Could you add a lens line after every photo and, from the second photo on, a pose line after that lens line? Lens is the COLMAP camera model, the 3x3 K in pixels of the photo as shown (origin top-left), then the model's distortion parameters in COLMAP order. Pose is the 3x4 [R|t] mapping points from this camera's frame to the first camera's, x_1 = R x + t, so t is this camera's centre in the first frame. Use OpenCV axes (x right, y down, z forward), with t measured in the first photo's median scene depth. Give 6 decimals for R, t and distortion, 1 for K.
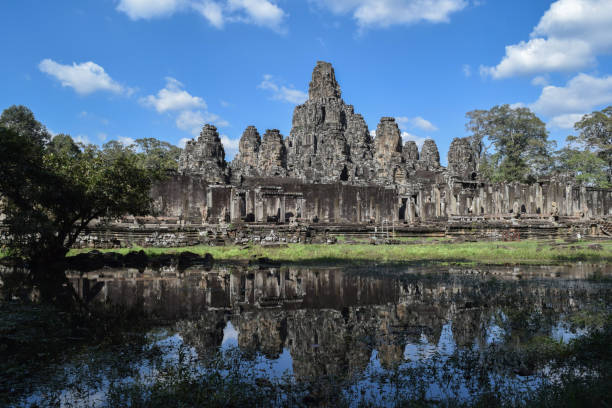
lens RADIAL K [[475.2, 0, 306.0], [0, 475.2, 204.0], [0, 0, 1]] dist [-0.058831, -0.000677]
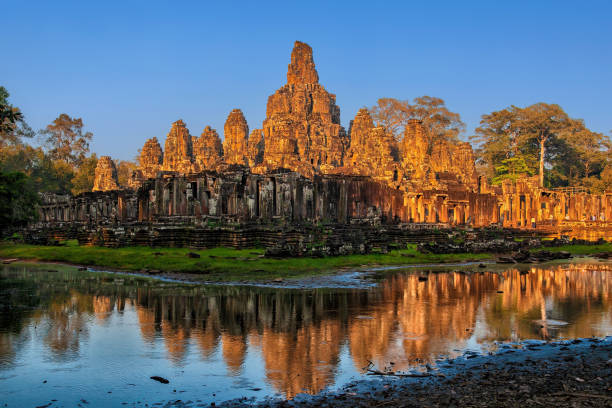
lens RADIAL K [[592.9, 0, 306.7], [0, 592.9, 220.9], [0, 0, 1]] dist [-0.043677, 0.005009]
pose [[0.926623, 0.010268, 0.375852, -0.561482], [-0.032431, 0.998084, 0.052687, -0.023016], [-0.374591, -0.061010, 0.925181, -0.130444]]
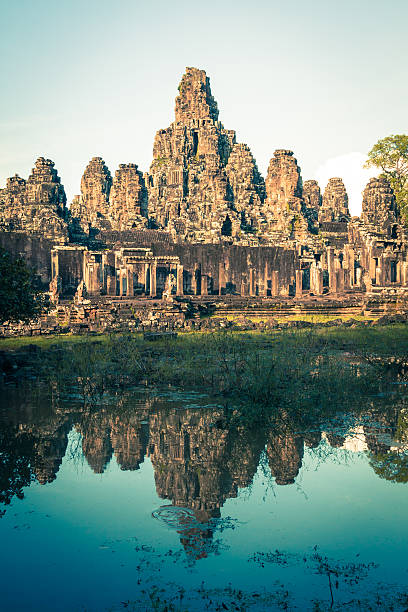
lens RADIAL K [[640.5, 0, 203.5], [0, 640.5, 297.3], [0, 0, 1]] dist [0.018886, 0.006441]
pose [[0.998005, -0.001713, 0.063105, -0.019519], [-0.002177, 0.998104, 0.061516, -0.013160], [-0.063091, -0.061531, 0.996109, -0.018728]]
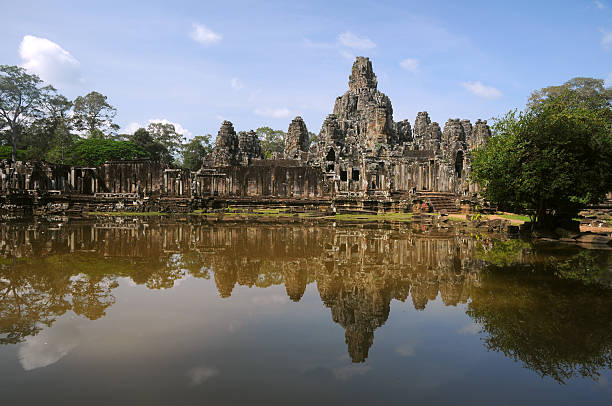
lens RADIAL K [[397.8, 0, 304.6], [0, 397.8, 217.4], [0, 0, 1]] dist [-0.083900, 0.000754]
pose [[0.942856, 0.023931, -0.332339, 0.341983], [0.009356, 0.995123, 0.098200, -0.005197], [0.333068, -0.095698, 0.938034, 0.013332]]
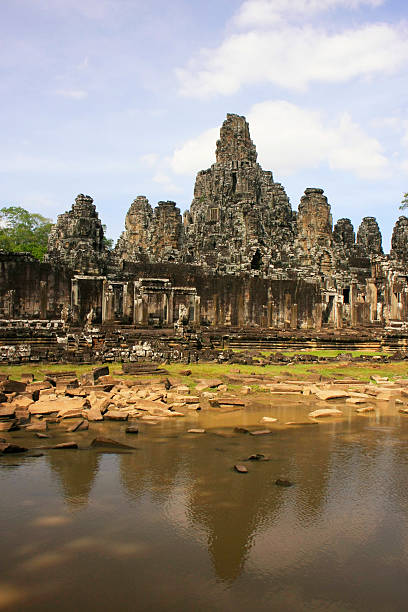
lens RADIAL K [[592.9, 0, 204.0], [0, 592.9, 306.0], [0, 0, 1]] dist [-0.043677, 0.005009]
pose [[0.999618, 0.019015, -0.020055, 0.015427], [-0.018542, 0.999551, 0.023541, -0.010097], [0.020494, -0.023160, 0.999522, 0.023429]]
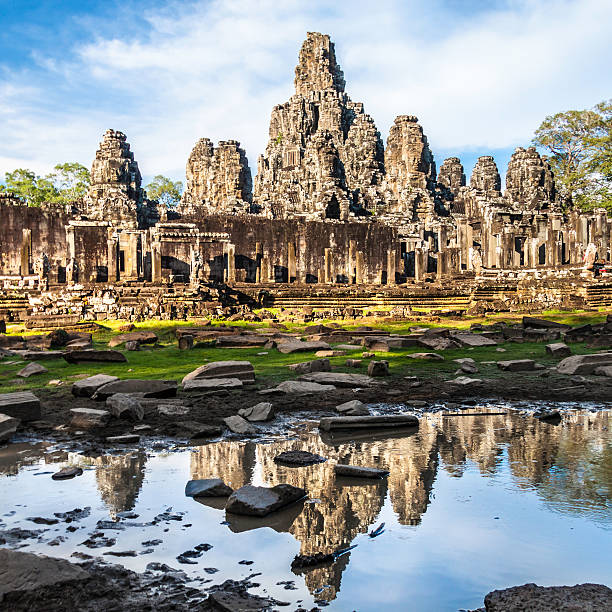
lens RADIAL K [[672.2, 0, 306.3], [0, 672.2, 316.0], [0, 0, 1]] dist [0.052047, -0.006943]
pose [[0.999420, -0.009311, -0.032750, 0.070491], [0.011867, 0.996825, 0.078730, 0.008804], [0.031913, -0.079073, 0.996358, 0.089139]]
